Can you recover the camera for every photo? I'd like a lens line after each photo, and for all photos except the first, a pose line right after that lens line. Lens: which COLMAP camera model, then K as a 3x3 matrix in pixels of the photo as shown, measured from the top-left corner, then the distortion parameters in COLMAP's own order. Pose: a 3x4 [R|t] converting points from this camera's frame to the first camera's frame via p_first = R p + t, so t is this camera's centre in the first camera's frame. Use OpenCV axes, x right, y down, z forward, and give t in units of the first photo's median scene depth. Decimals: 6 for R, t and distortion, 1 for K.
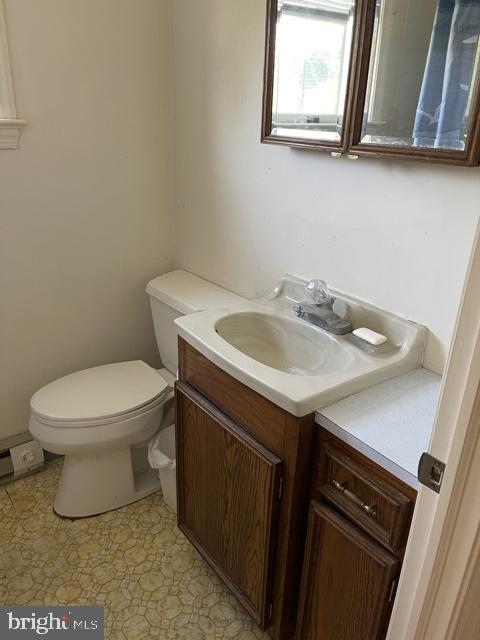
lens RADIAL K [[487.1, 0, 240.0], [0, 487.1, 320.0], [0, 0, 1]] dist [0.087224, -0.119815]
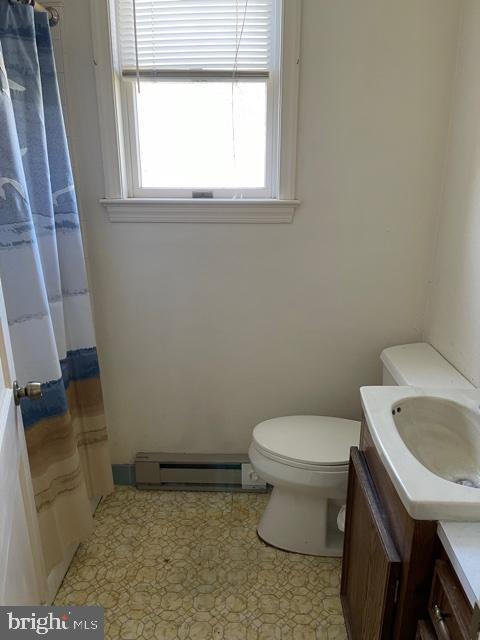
lens RADIAL K [[487.1, 0, 240.0], [0, 487.1, 320.0], [0, 0, 1]] dist [0.087224, -0.119815]
pose [[0.762203, 0.149430, -0.629854, 0.249549], [-0.223647, 0.973866, -0.039597, -0.033002], [0.607477, 0.171046, 0.775703, 0.016787]]
